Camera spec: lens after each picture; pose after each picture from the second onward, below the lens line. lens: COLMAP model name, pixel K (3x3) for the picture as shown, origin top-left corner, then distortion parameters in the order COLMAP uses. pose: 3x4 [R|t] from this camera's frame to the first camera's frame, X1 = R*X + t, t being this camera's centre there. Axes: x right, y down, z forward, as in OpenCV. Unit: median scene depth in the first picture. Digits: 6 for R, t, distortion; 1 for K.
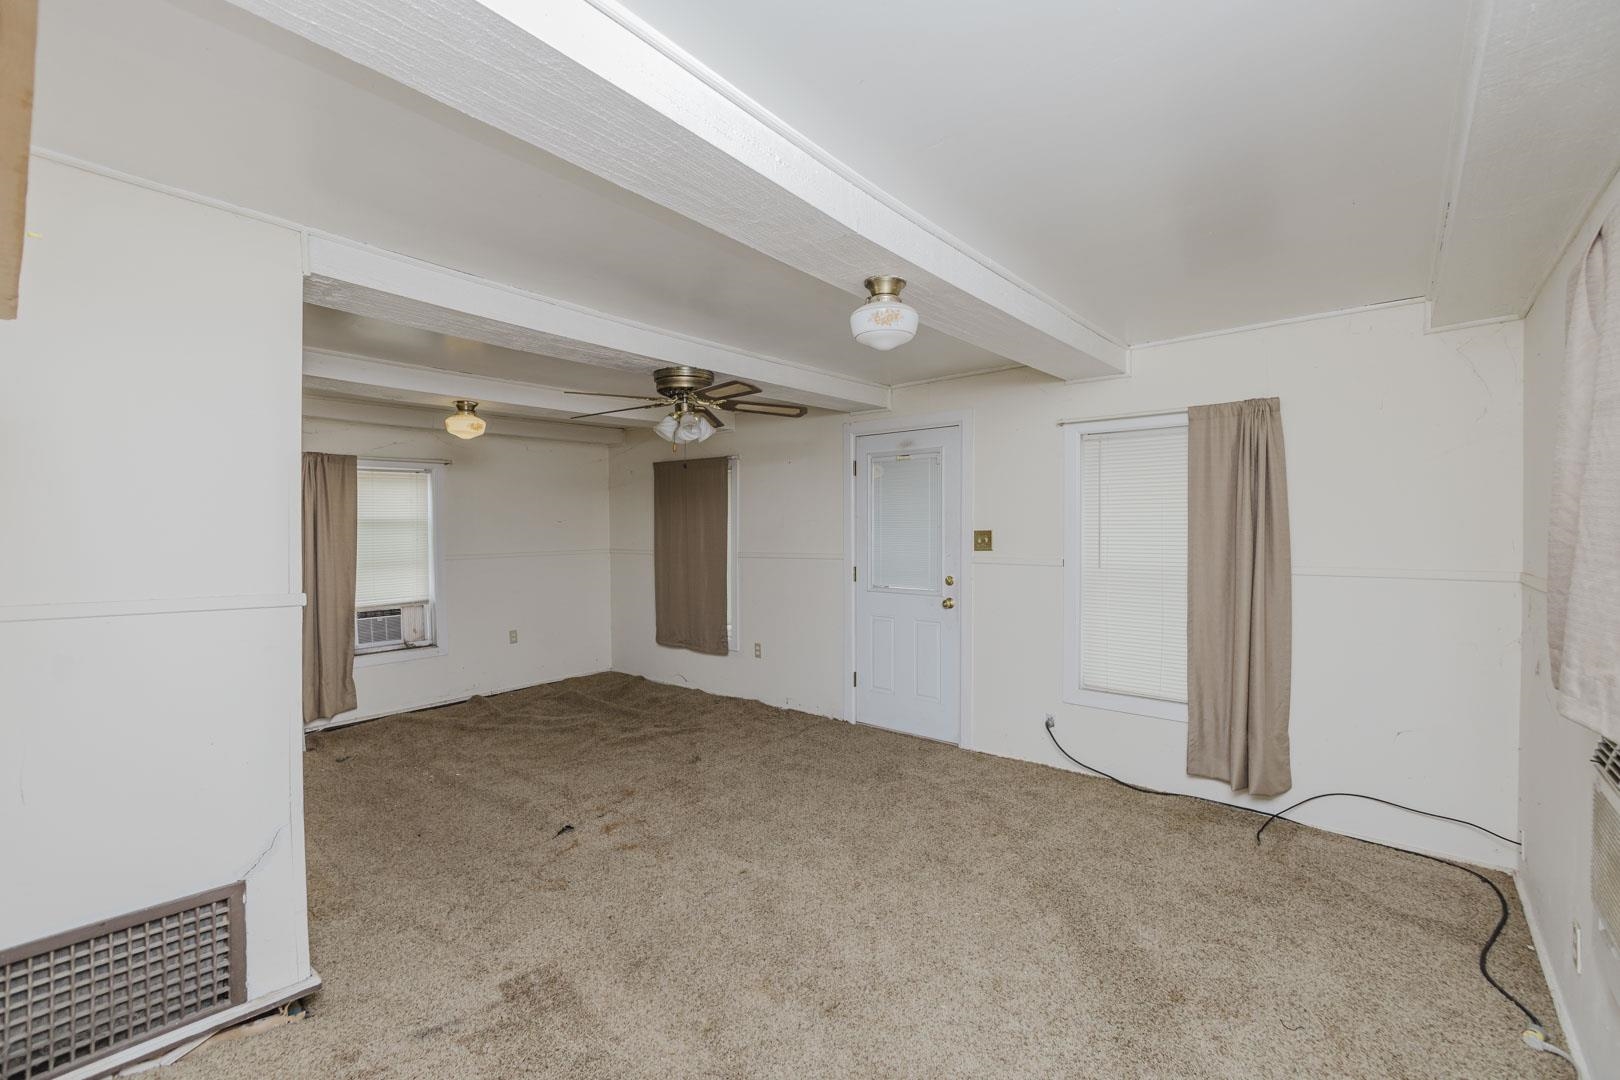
lens RADIAL K [[701.7, 0, 810.0], [0, 701.7, 540.0], [0, 0, 1]] dist [-0.000441, -0.000232]
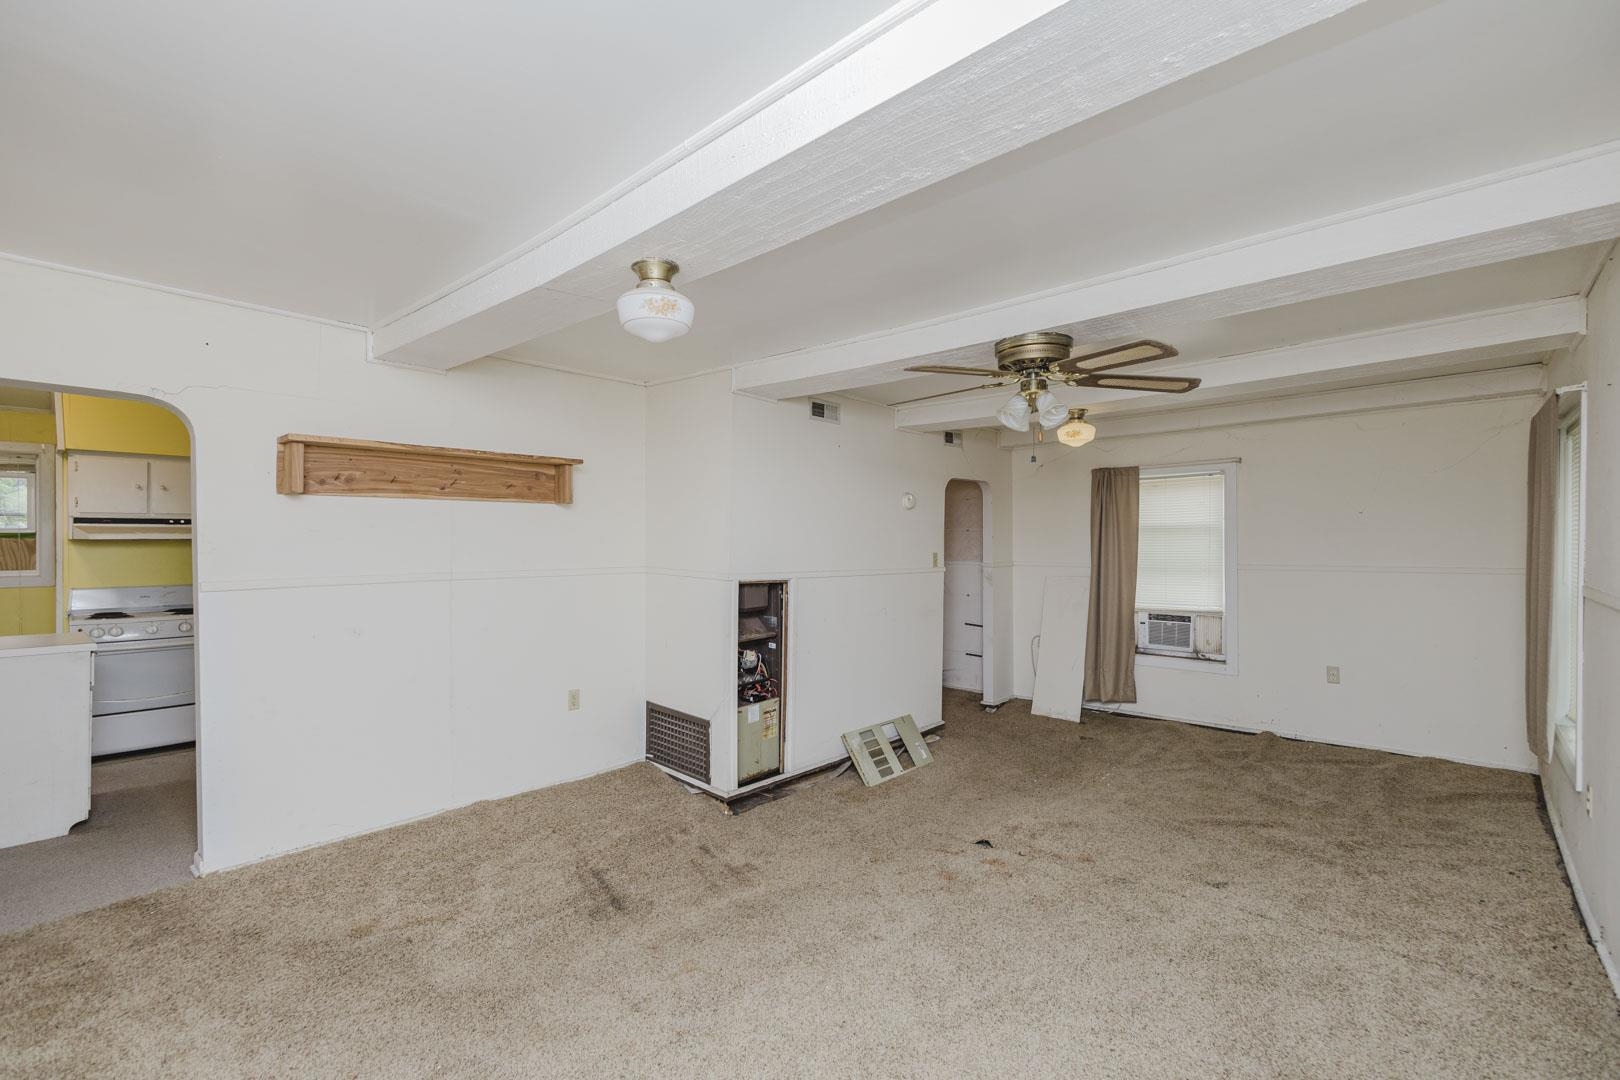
lens RADIAL K [[701.7, 0, 810.0], [0, 701.7, 540.0], [0, 0, 1]] dist [-0.000441, -0.000232]
pose [[-0.054441, 0.006643, -0.998495, 0.441800], [-0.009917, 0.999925, 0.007193, -0.010677], [0.998468, 0.010294, -0.054371, 0.554735]]
